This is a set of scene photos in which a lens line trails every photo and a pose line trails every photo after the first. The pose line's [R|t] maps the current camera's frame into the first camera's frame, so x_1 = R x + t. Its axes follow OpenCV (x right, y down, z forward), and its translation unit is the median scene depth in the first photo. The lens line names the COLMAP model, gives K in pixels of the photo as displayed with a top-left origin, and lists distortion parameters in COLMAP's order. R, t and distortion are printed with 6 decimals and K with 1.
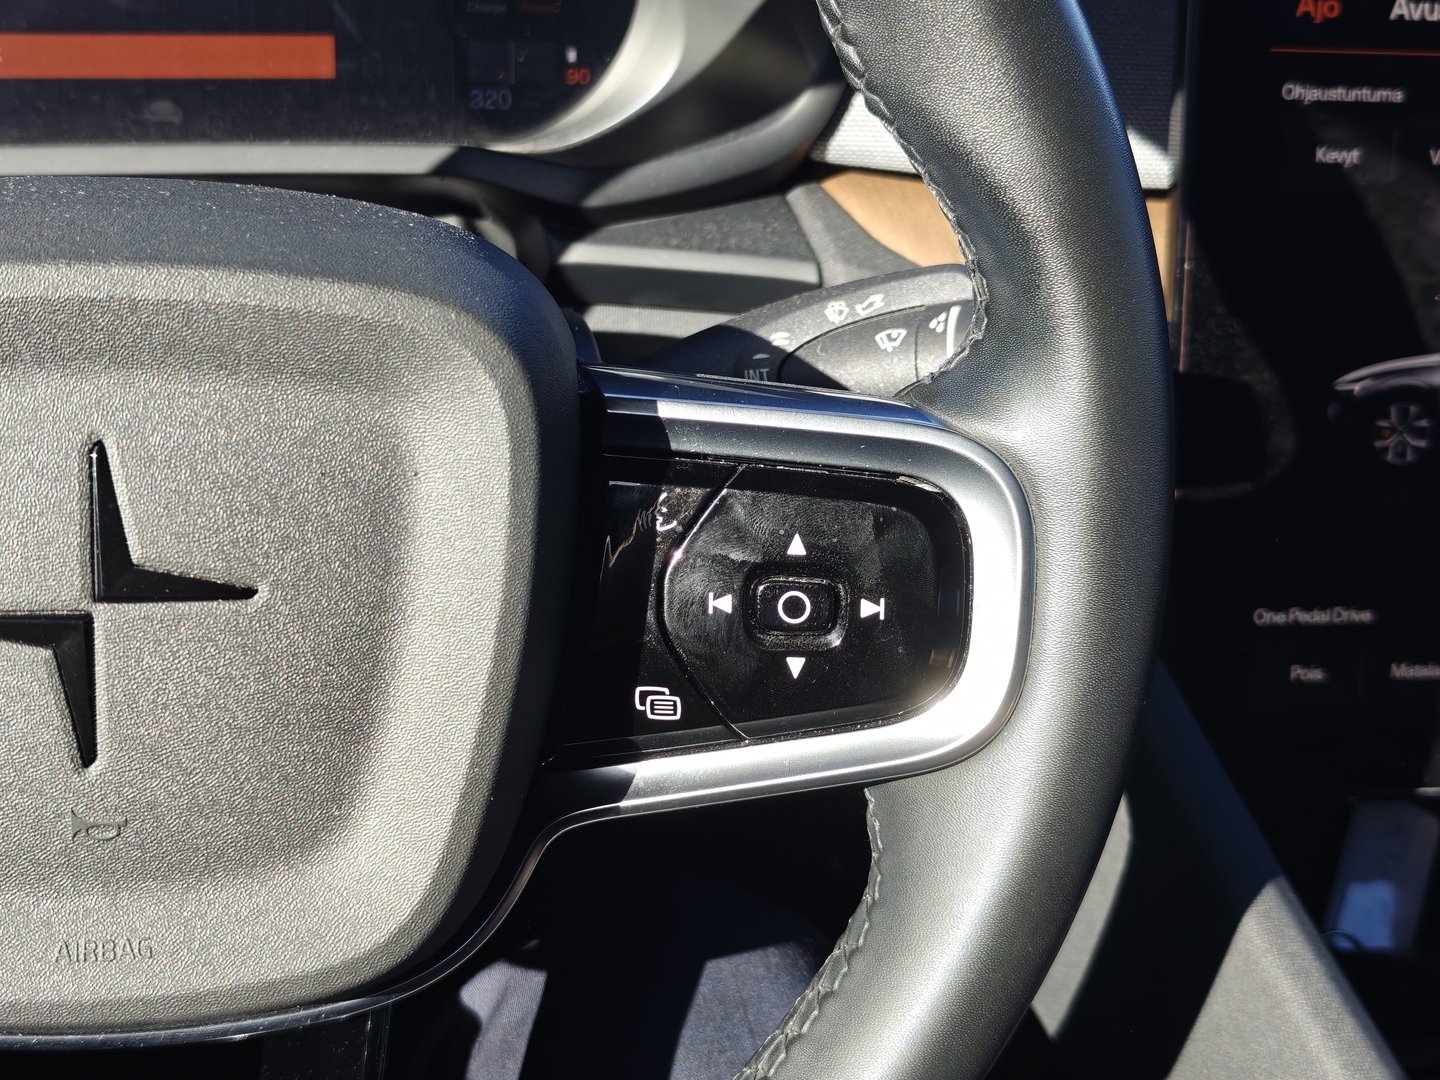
lens RADIAL K [[2067.3, 0, 720.8], [0, 2067.3, 536.6], [0, 0, 1]] dist [-0.035842, 0.000000]
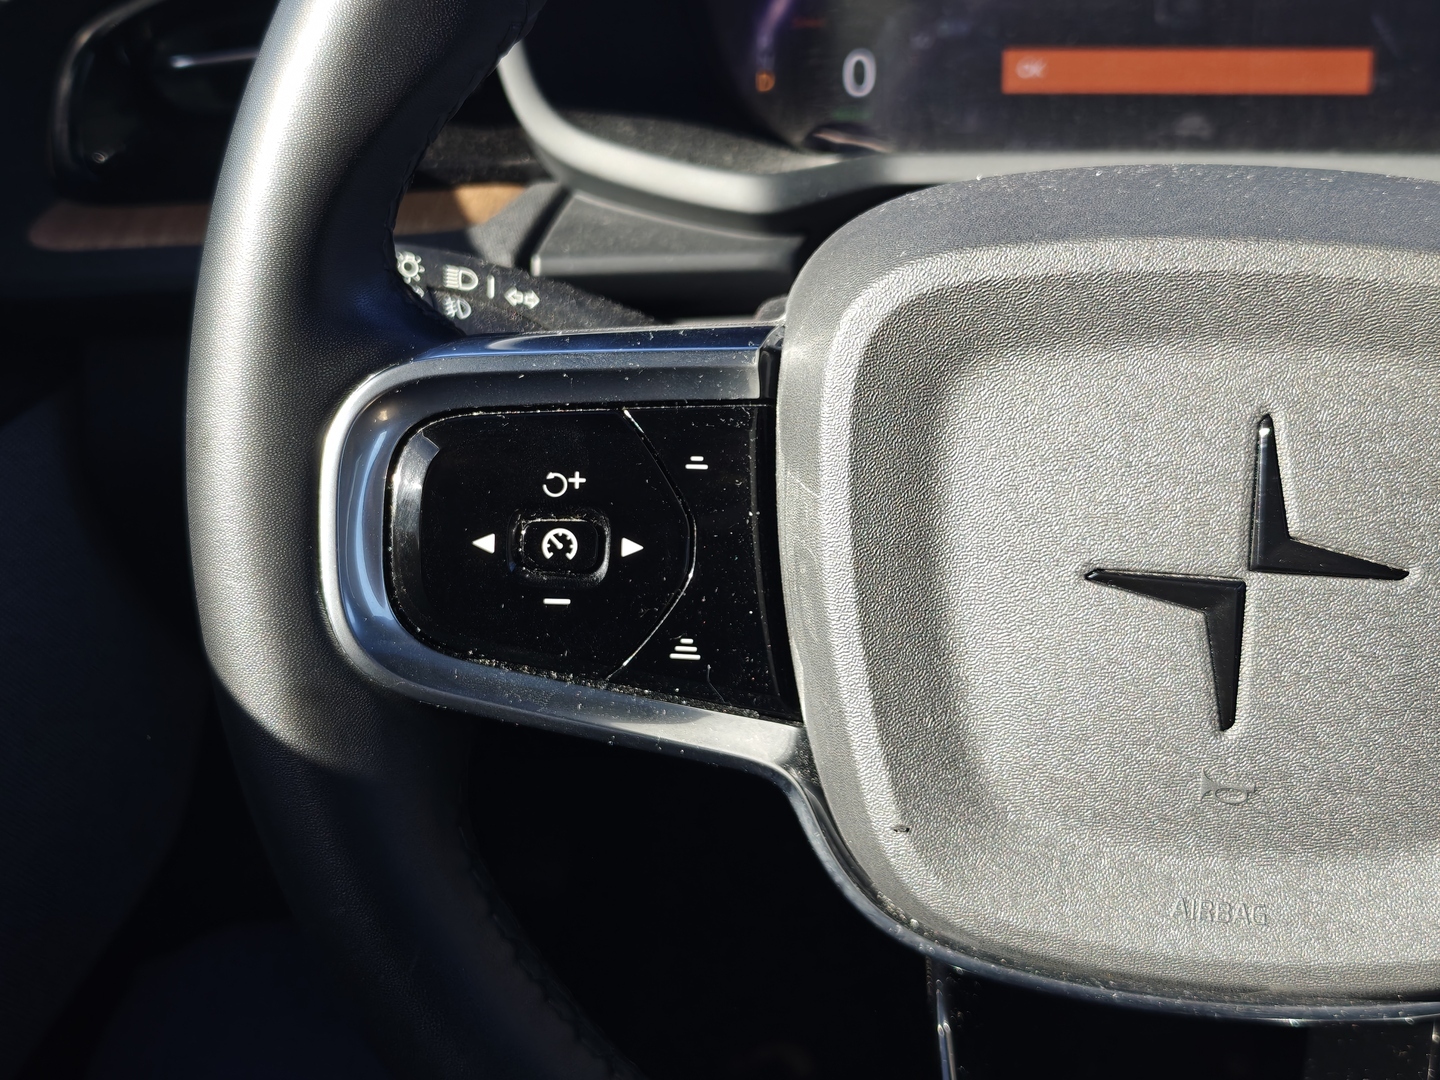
lens RADIAL K [[2067.3, 0, 721.1], [0, 2067.3, 544.1], [0, 0, 1]] dist [-0.035842, 0.000000]
pose [[0.926745, 0.070572, -0.369003, -0.168049], [-0.078720, 0.996872, -0.007050, 0.046270], [0.367351, 0.035581, 0.929402, -0.053447]]
